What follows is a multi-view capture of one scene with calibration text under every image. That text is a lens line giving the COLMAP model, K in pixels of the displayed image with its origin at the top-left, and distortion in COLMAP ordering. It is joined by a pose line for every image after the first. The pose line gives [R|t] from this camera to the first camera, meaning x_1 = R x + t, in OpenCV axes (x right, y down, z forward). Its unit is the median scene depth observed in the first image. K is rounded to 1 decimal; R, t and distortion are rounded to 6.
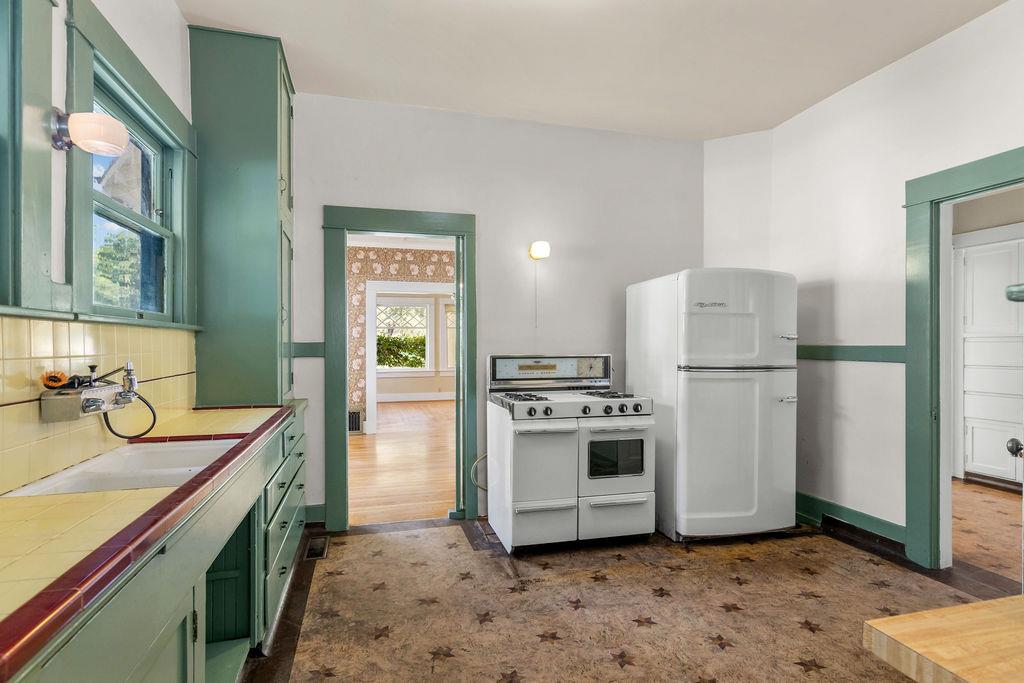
lens RADIAL K [[522.6, 0, 510.7], [0, 522.6, 345.0], [0, 0, 1]] dist [0.001841, 0.000800]
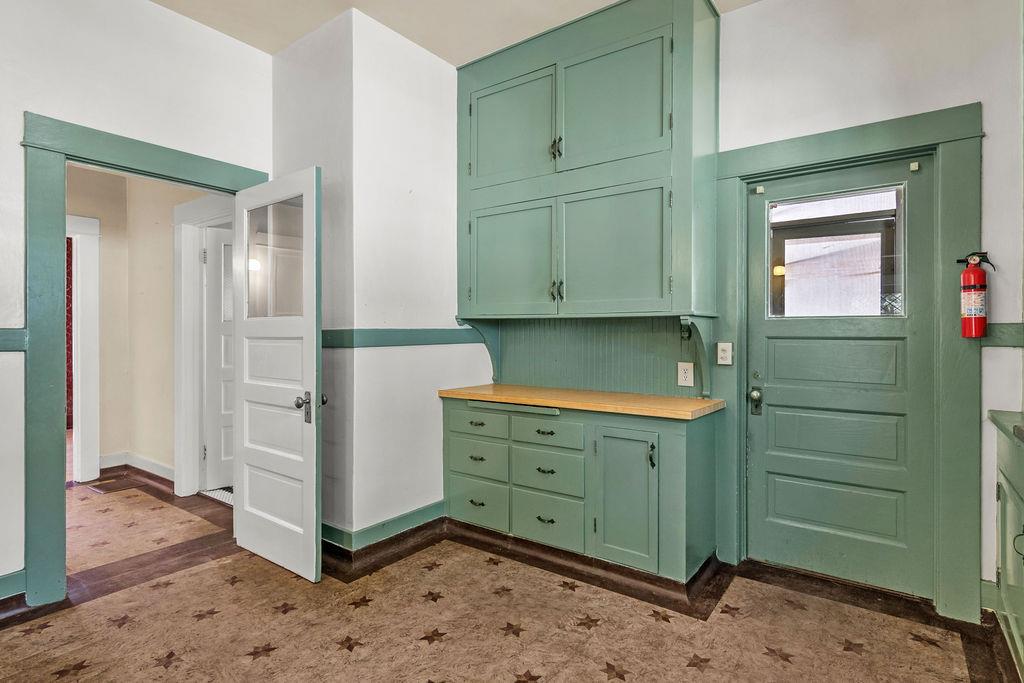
lens RADIAL K [[522.6, 0, 510.7], [0, 522.6, 345.0], [0, 0, 1]] dist [0.001841, 0.000800]
pose [[-0.625897, -0.013758, 0.779784, -0.302202], [-0.000011, 0.999845, 0.017631, 0.012173], [-0.779905, 0.011027, -0.625800, 1.032755]]
